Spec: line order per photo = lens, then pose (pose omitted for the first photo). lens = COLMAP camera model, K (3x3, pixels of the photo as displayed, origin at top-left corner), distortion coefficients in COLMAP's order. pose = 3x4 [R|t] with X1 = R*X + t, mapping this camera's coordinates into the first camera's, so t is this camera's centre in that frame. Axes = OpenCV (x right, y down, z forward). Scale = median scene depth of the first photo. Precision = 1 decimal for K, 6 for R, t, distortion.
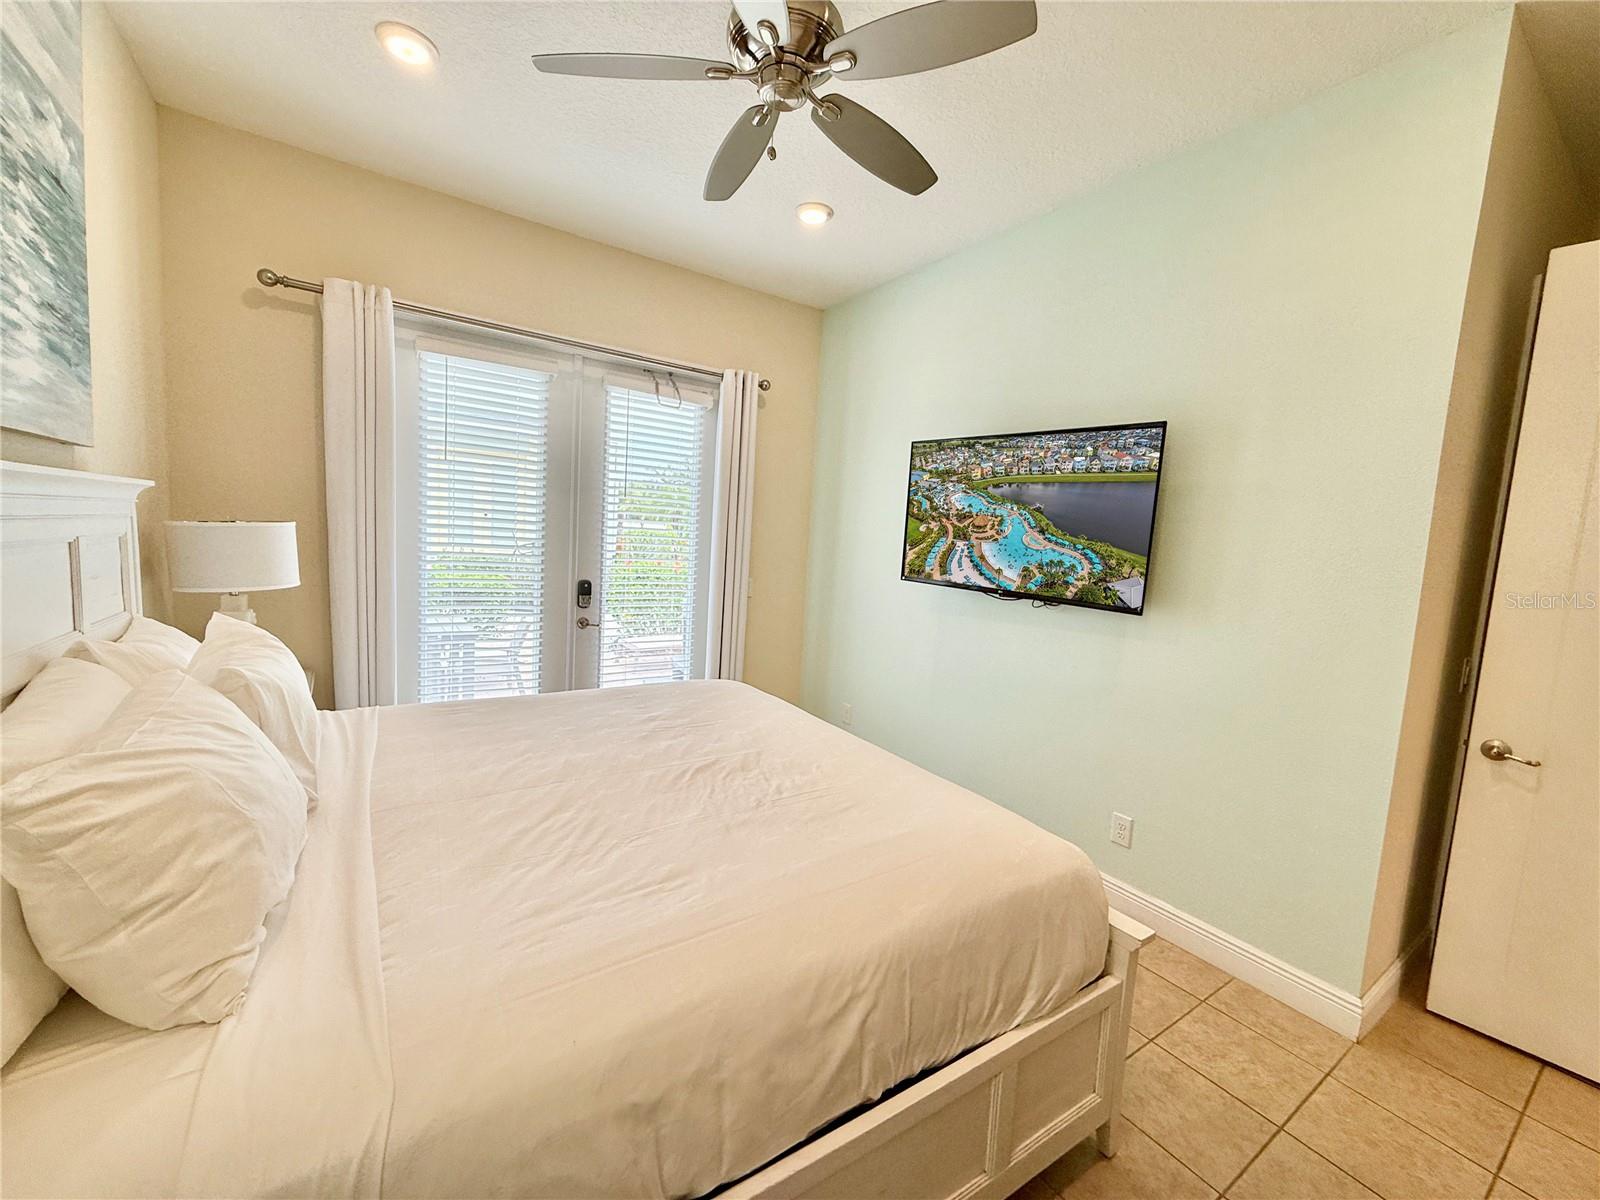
lens RADIAL K [[639.5, 0, 794.0], [0, 639.5, 600.8], [0, 0, 1]] dist [0.000109, -0.000178]
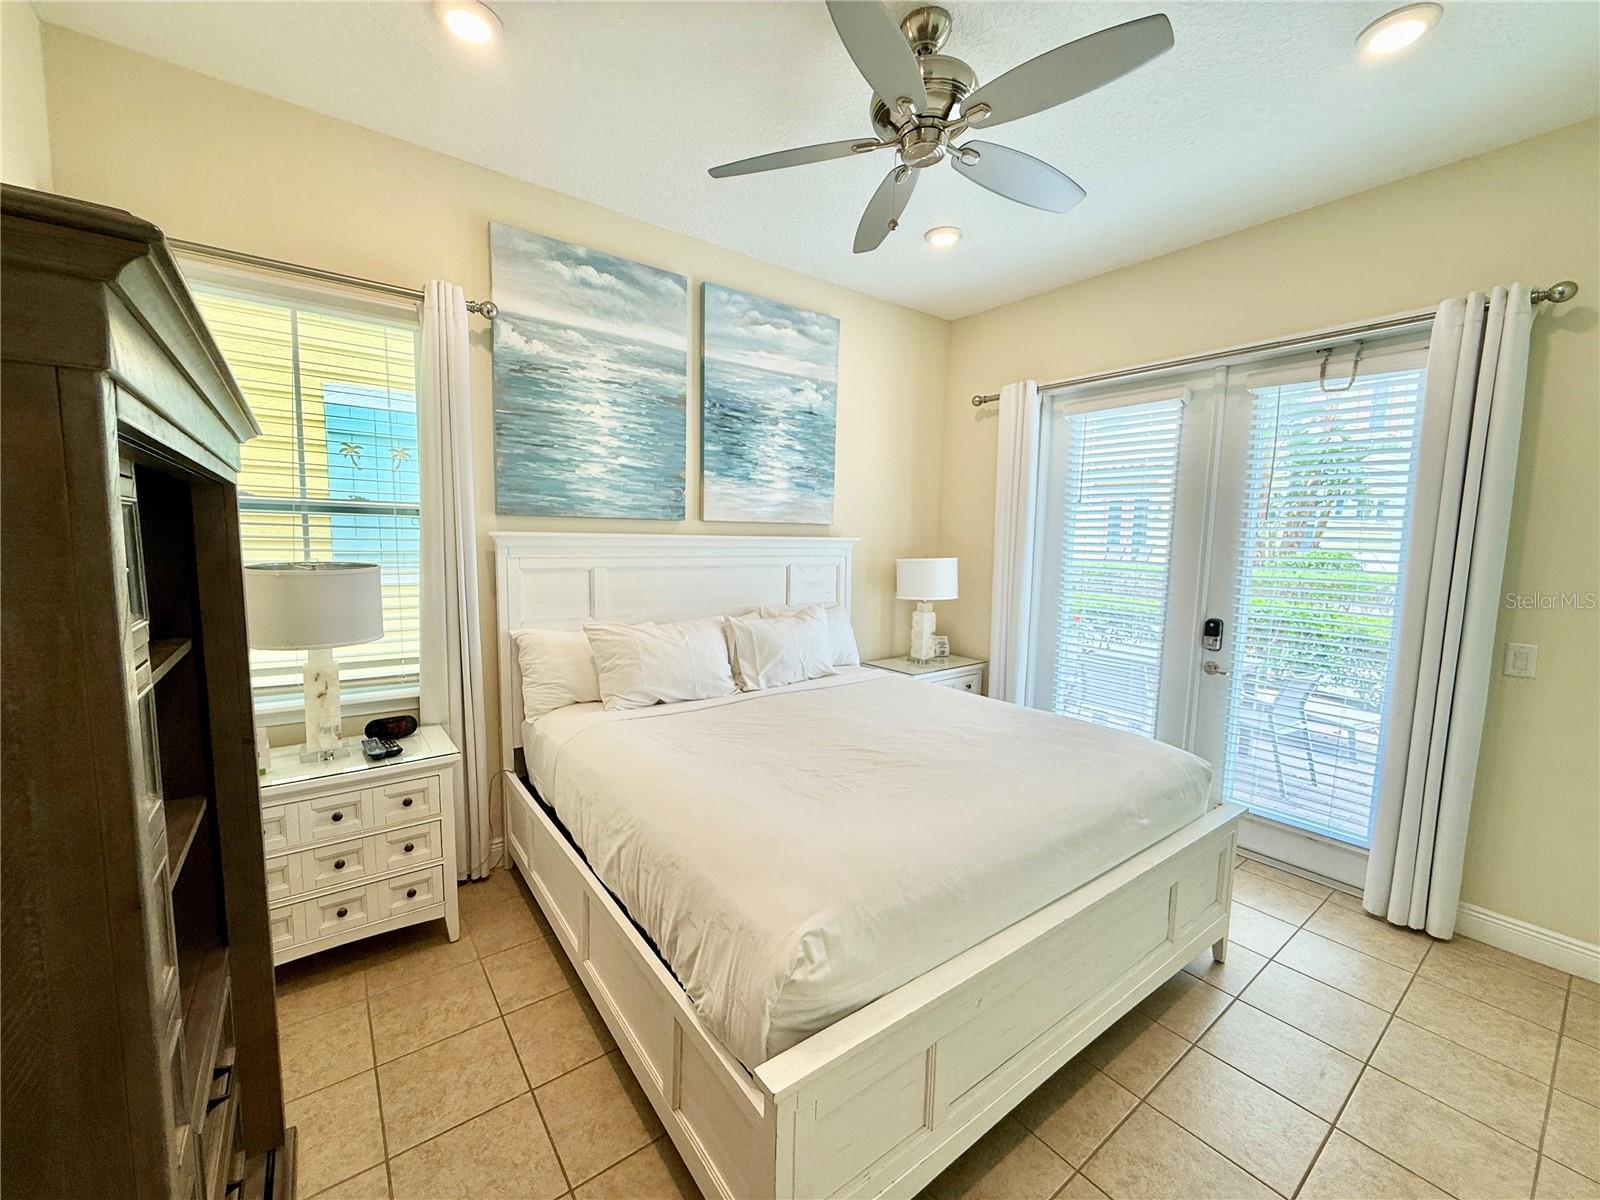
lens RADIAL K [[639.5, 0, 794.0], [0, 639.5, 600.8], [0, 0, 1]] dist [0.000109, -0.000178]
pose [[0.052411, 0.040308, -0.997812, 0.814749], [-0.114775, 0.992807, 0.034078, -0.033366], [0.992008, 0.112737, 0.056660, 0.603498]]
